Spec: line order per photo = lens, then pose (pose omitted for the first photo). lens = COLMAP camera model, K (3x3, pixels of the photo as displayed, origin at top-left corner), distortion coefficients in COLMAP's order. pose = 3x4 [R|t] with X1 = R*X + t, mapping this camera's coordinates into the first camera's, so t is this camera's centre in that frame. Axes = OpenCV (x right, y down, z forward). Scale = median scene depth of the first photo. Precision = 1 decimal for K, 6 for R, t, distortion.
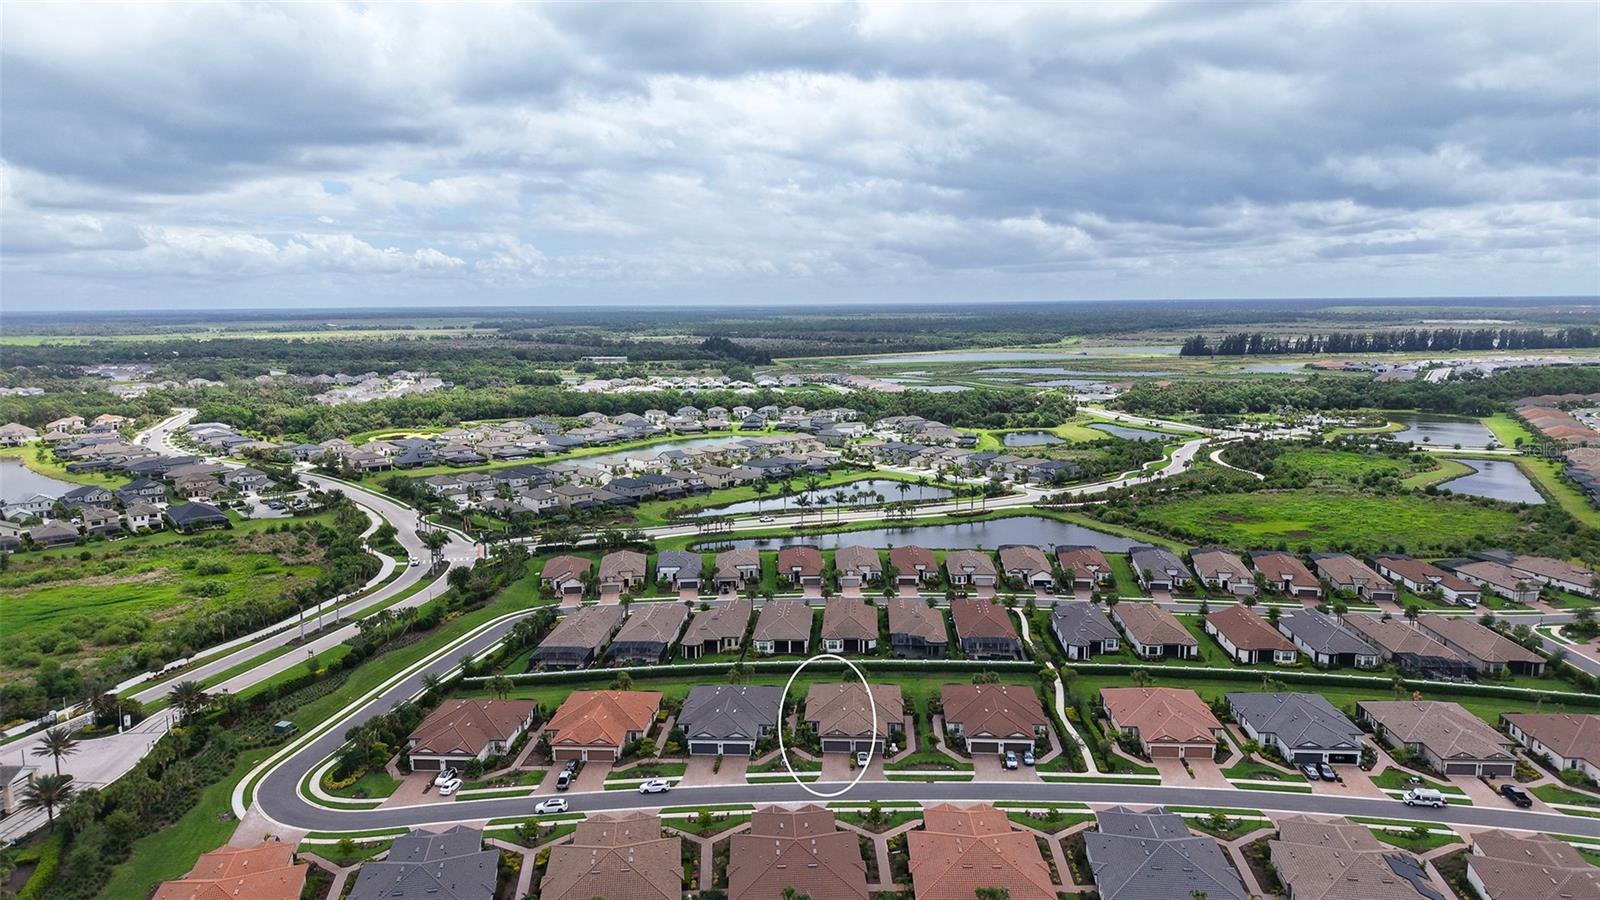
lens RADIAL K [[1072.9, 0, 793.4], [0, 1072.9, 449.9], [0, 0, 1]] dist [0.007714, 0.001650]
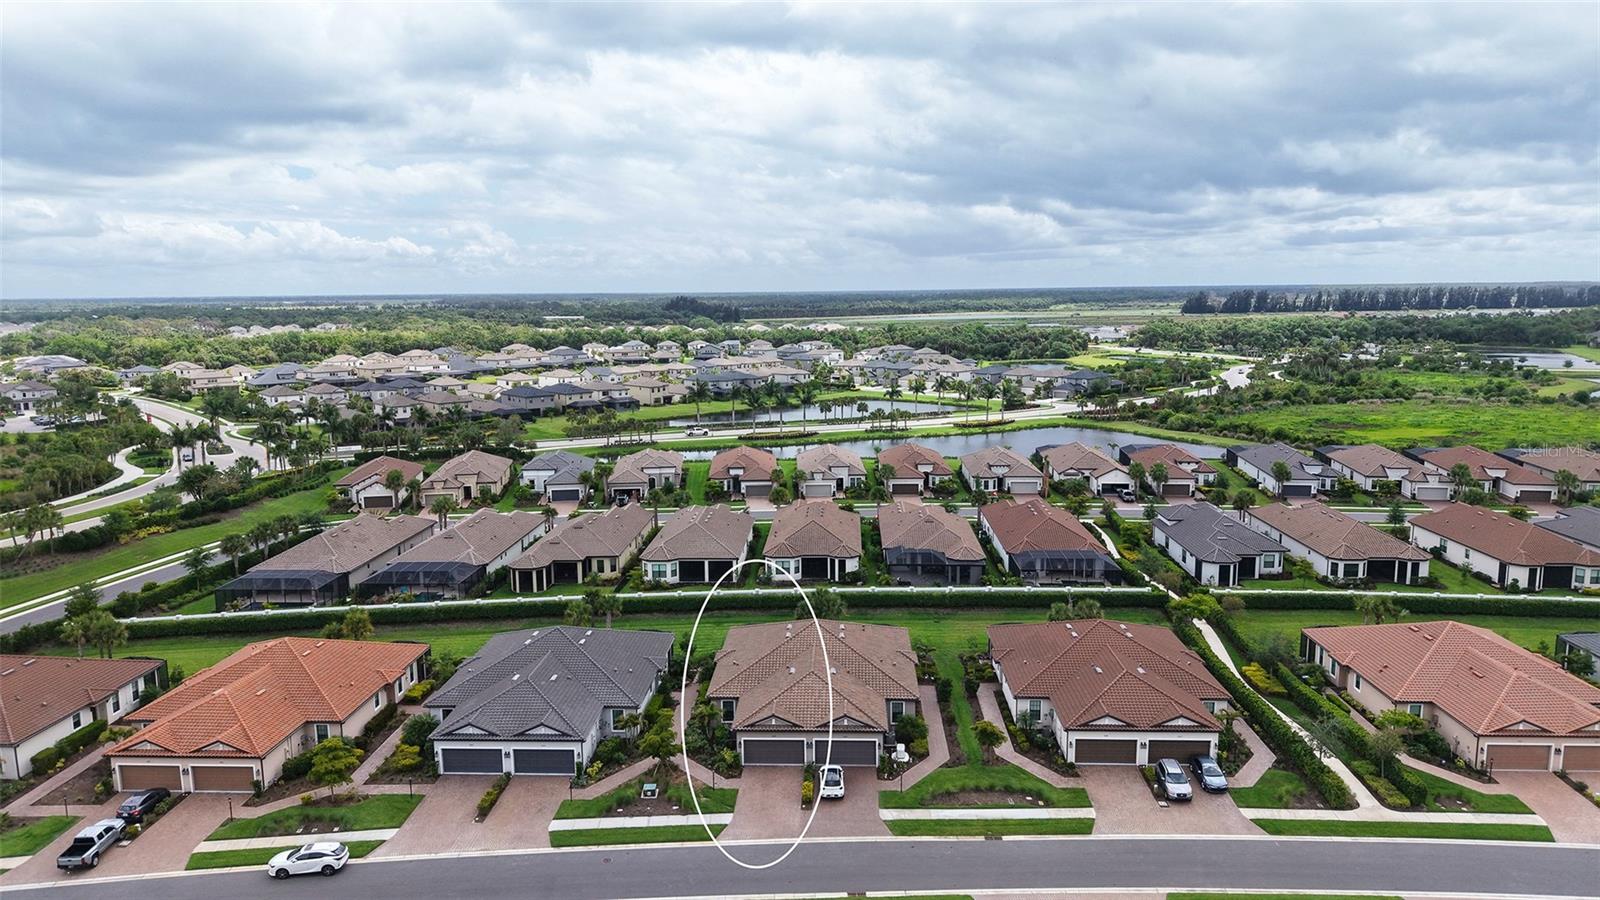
lens RADIAL K [[1065.1, 0, 794.3], [0, 1065.1, 491.8], [0, 0, 1]] dist [-0.002136, -0.001157]
pose [[0.999782, -0.005134, 0.020229, 0.031954], [0.004171, 0.998871, 0.047319, 0.115982], [-0.020449, -0.047225, 0.998675, 0.443628]]
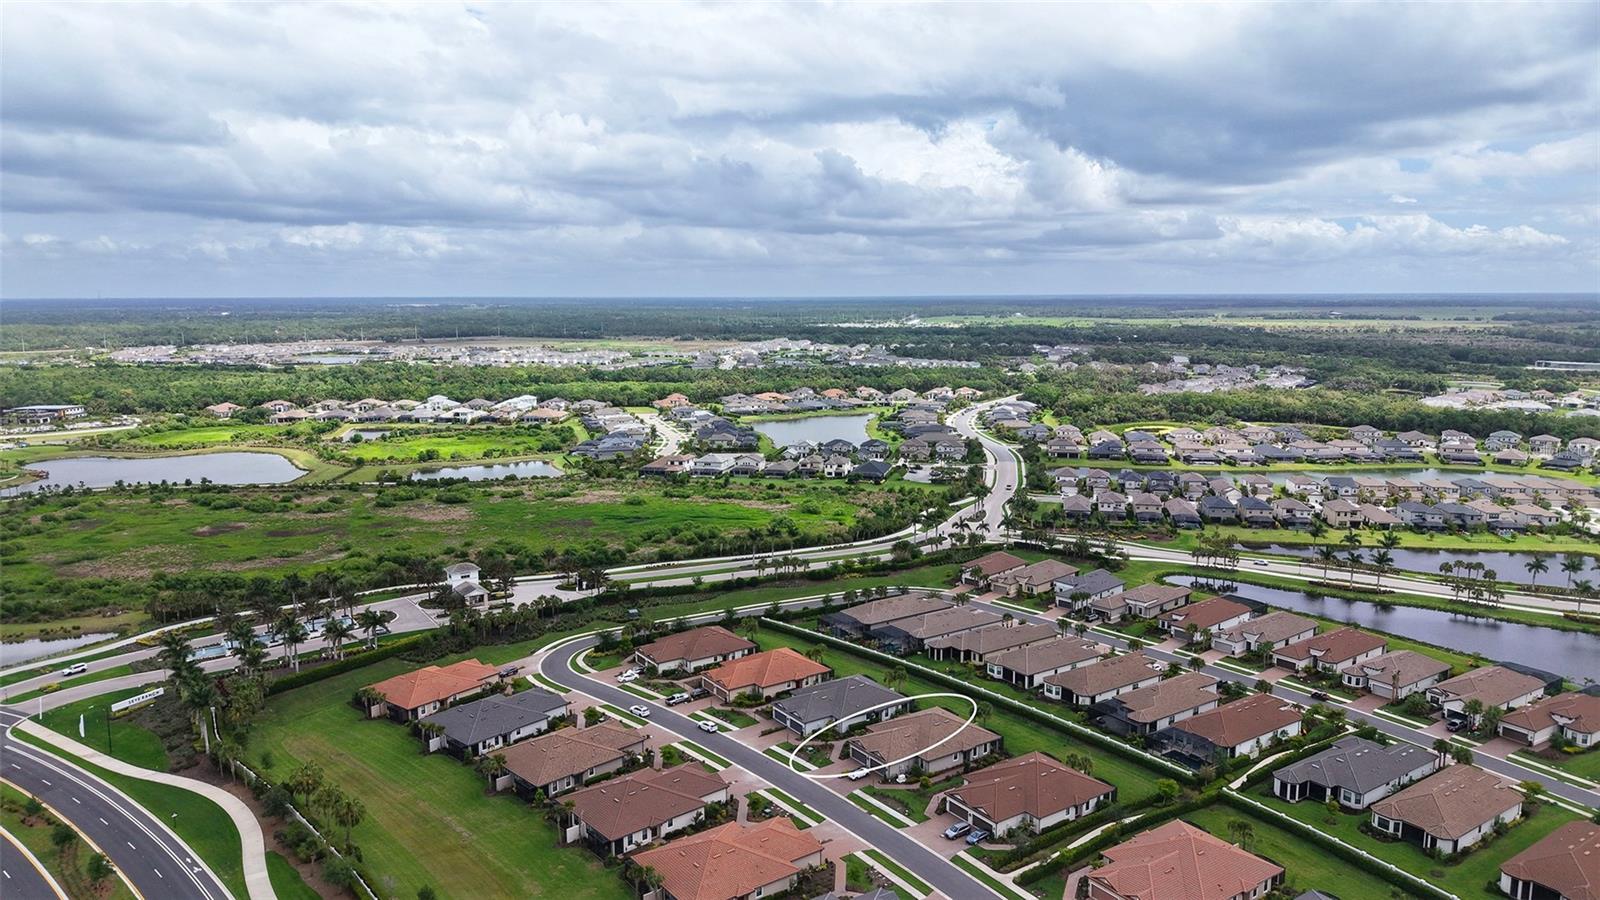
lens RADIAL K [[1072.9, 0, 793.4], [0, 1072.9, 449.9], [0, 0, 1]] dist [0.007714, 0.001650]
pose [[0.608530, 0.123774, -0.783819, 0.613304], [-0.112437, 0.991244, 0.069237, -0.065355], [0.785525, 0.045997, 0.617118, 0.229673]]
